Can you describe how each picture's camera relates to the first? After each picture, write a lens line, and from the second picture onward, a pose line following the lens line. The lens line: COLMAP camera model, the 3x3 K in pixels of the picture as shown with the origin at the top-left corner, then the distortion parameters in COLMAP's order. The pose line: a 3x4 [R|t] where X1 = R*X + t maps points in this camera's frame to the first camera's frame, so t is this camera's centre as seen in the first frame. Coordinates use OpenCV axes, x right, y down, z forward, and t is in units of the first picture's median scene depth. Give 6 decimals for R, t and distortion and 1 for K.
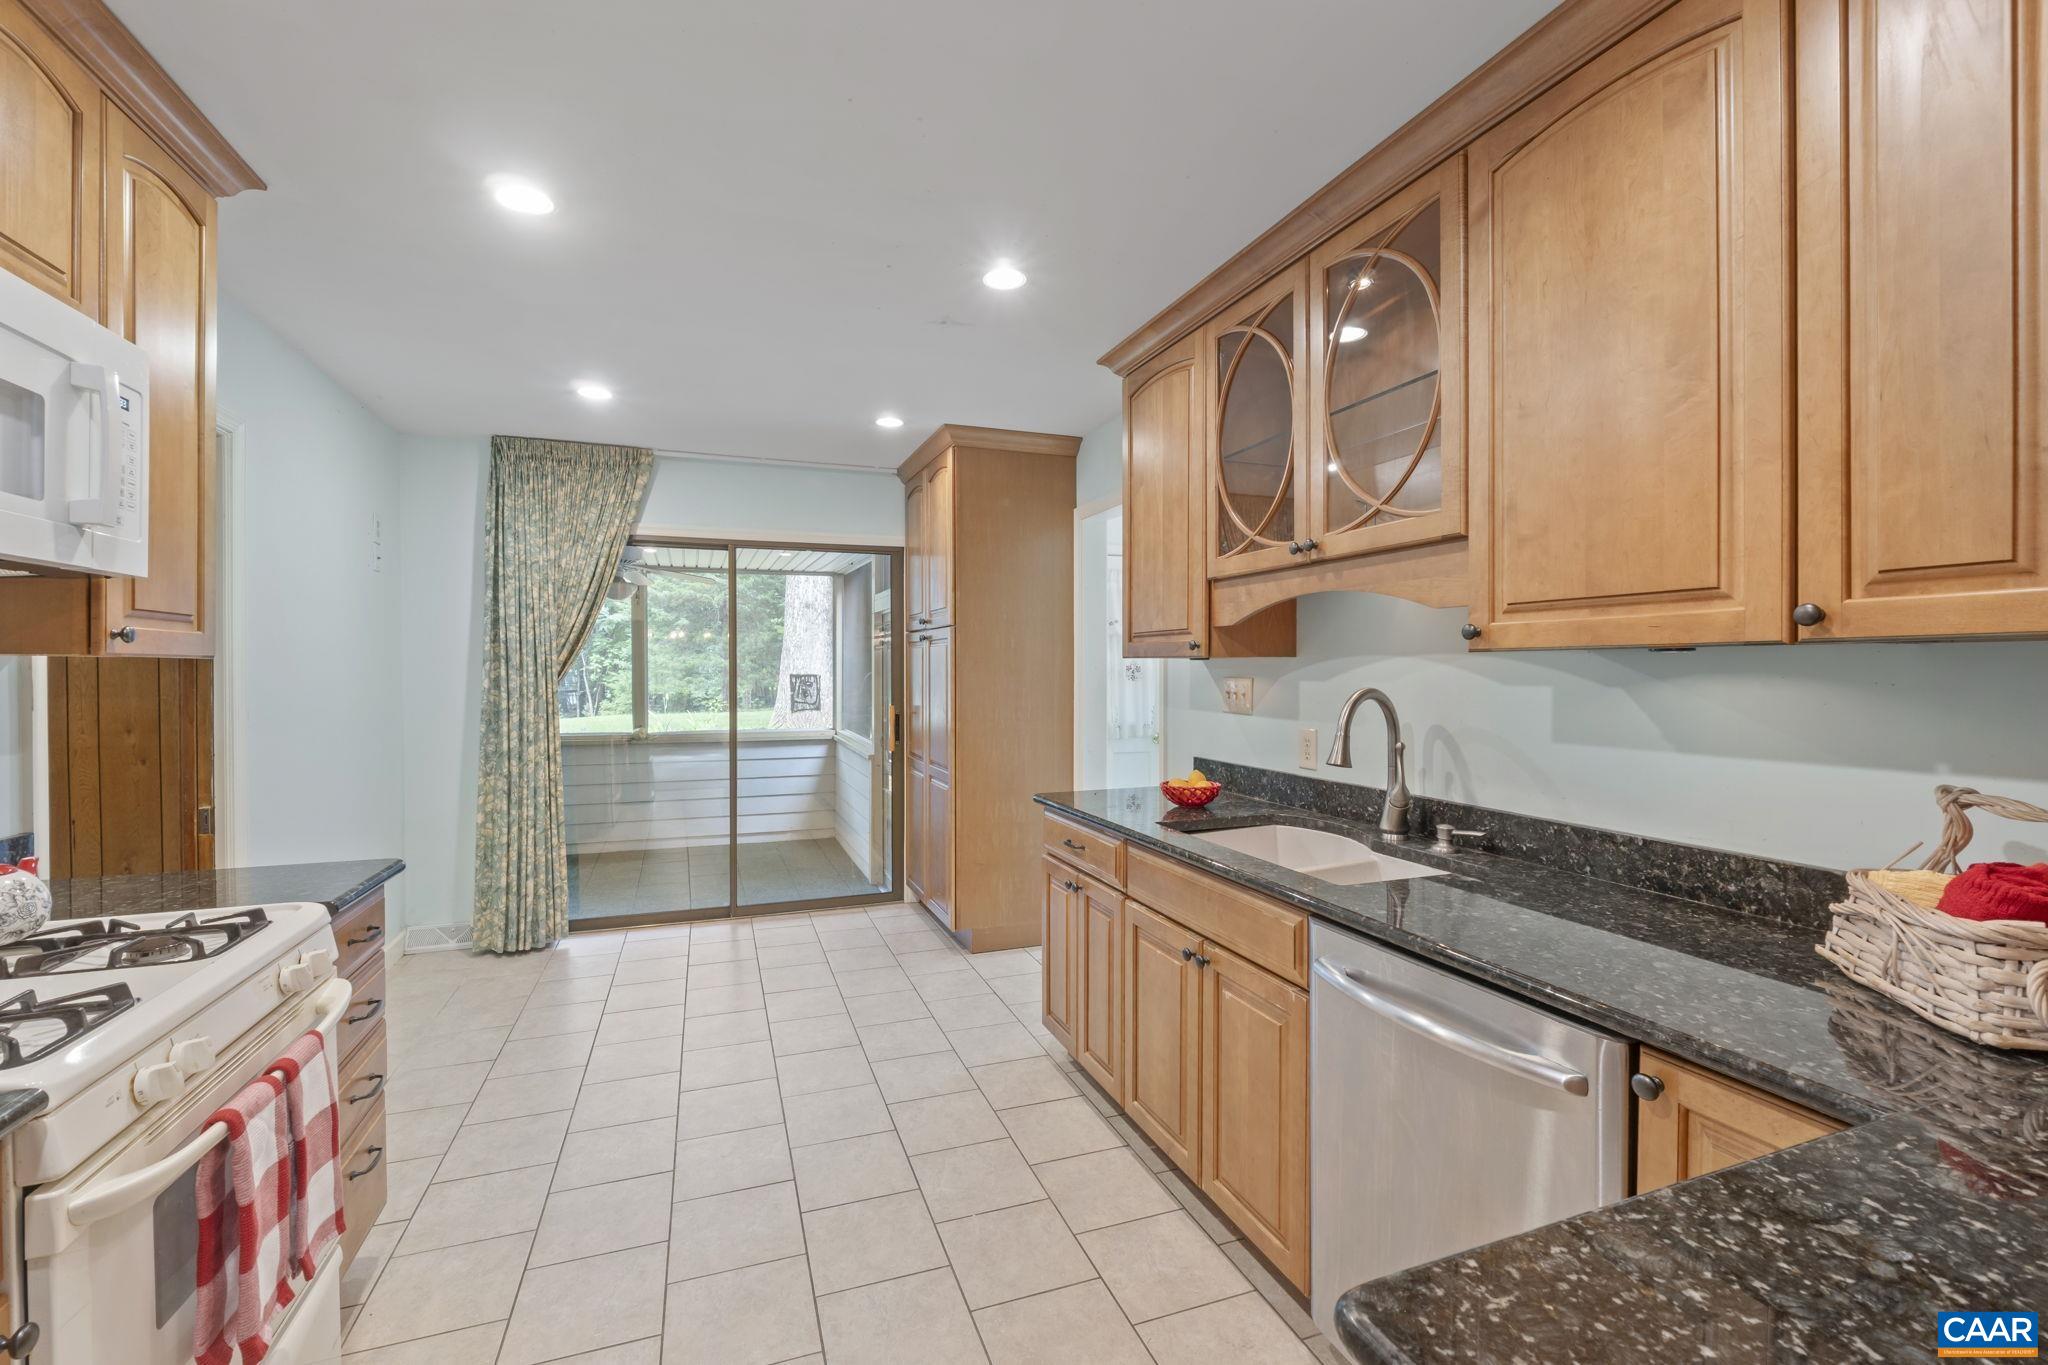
lens RADIAL K [[862.9, 0, 1009.6], [0, 862.9, 653.1], [0, 0, 1]] dist [-0.000745, 0.000066]
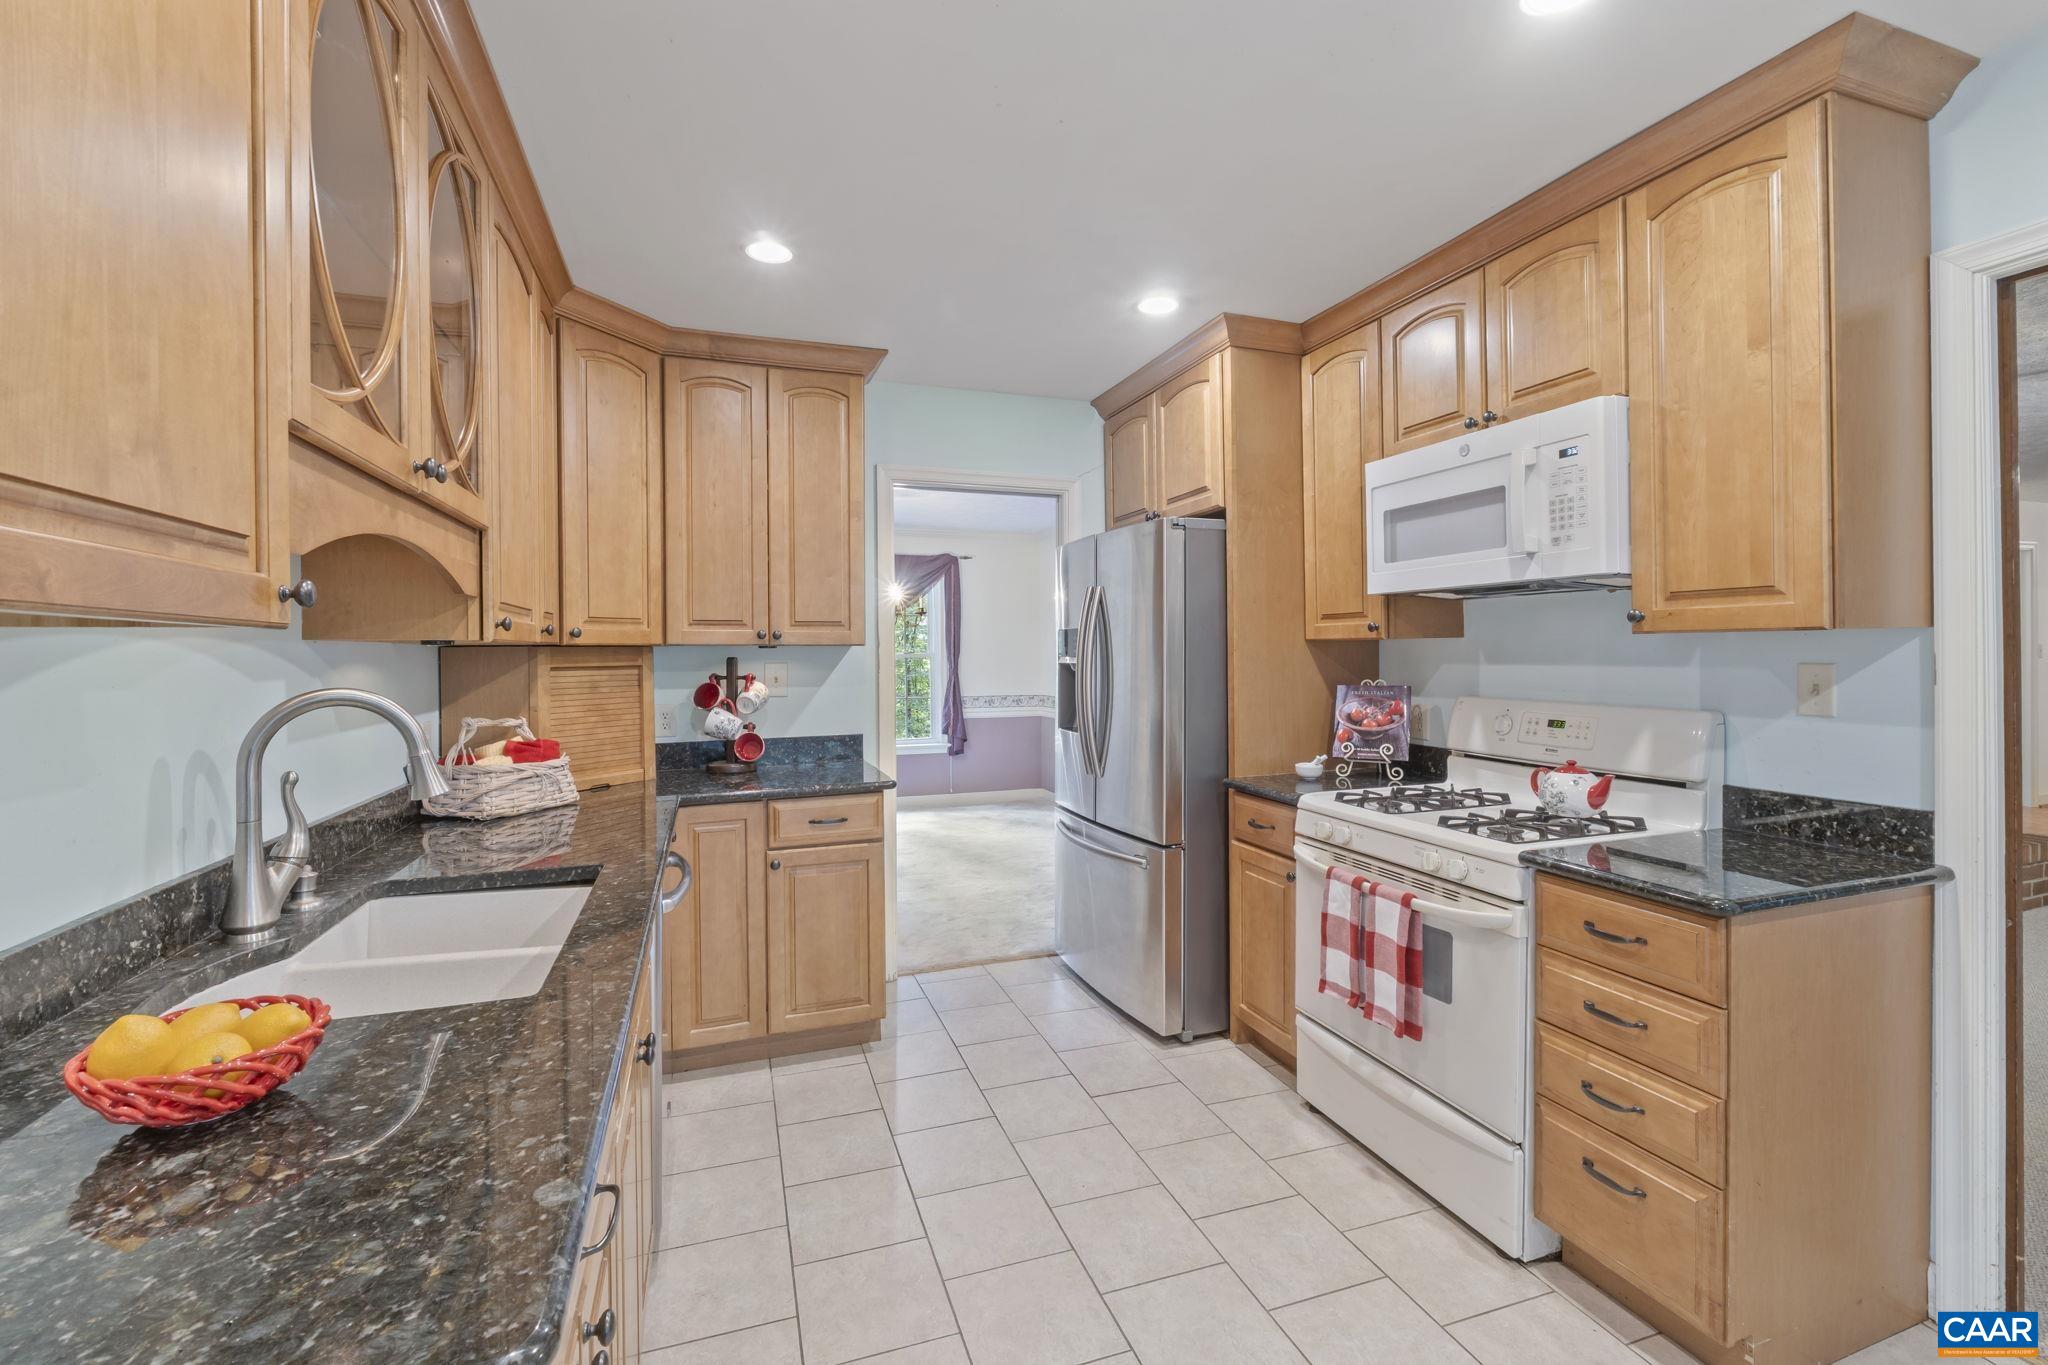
lens RADIAL K [[880.3, 0, 1018.4], [0, 880.3, 642.8], [0, 0, 1]] dist [-0.001380, -0.000313]
pose [[-0.999723, 0.012043, 0.020223, -0.111255], [0.011546, 0.999633, -0.024513, 0.027440], [-0.020511, -0.024273, -0.999495, 1.619830]]
